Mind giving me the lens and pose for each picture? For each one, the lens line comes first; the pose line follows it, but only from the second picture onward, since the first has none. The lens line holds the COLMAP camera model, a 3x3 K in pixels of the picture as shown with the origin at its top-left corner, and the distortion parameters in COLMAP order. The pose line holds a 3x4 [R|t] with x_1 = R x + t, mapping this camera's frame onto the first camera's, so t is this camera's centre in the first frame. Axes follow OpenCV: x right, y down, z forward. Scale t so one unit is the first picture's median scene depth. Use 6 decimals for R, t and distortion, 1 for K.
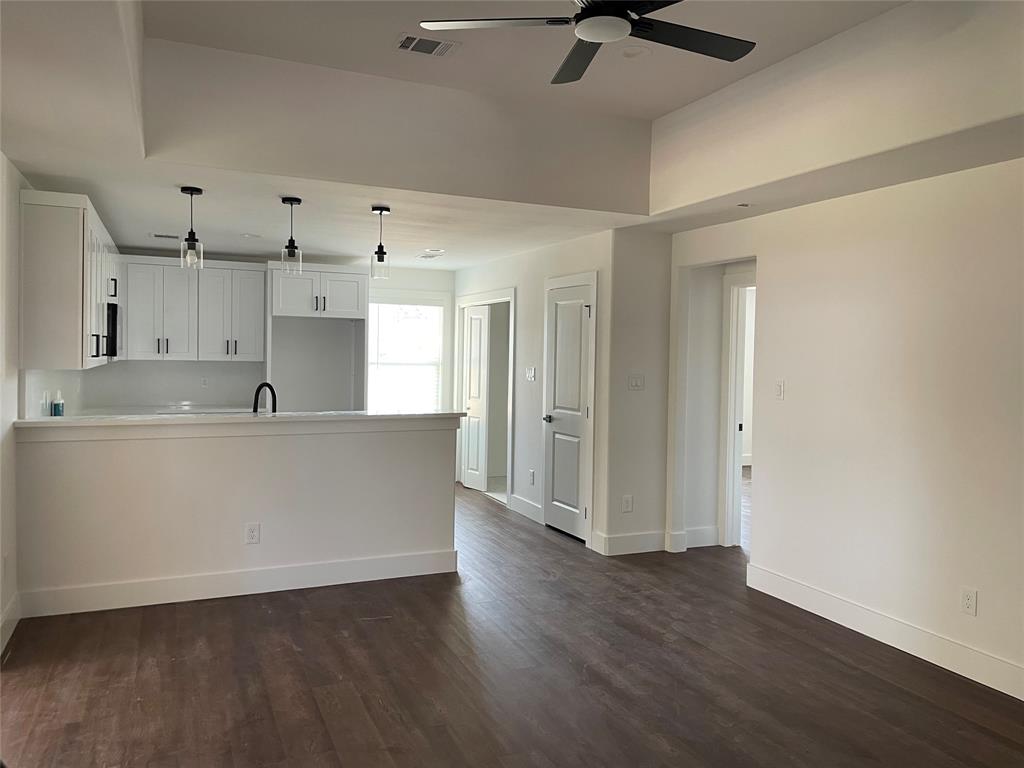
lens RADIAL K [[768.7, 0, 521.7], [0, 768.7, 383.0], [0, 0, 1]] dist [0.081723, -0.109133]
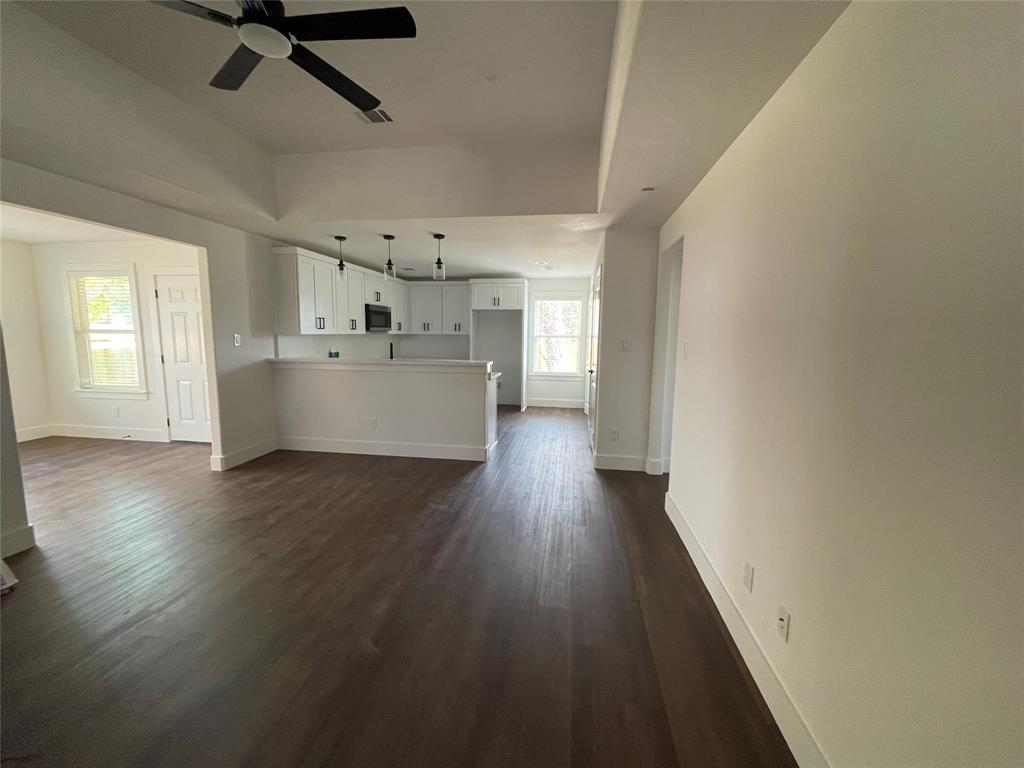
lens RADIAL K [[410.8, 0, 522.6], [0, 410.8, 385.5], [0, 0, 1]] dist [-0.000603, 0.000014]
pose [[0.839391, 0.059547, -0.540257, 0.440044], [-0.017836, 0.996463, 0.082118, 0.014352], [0.543235, -0.059293, 0.837484, 0.338717]]
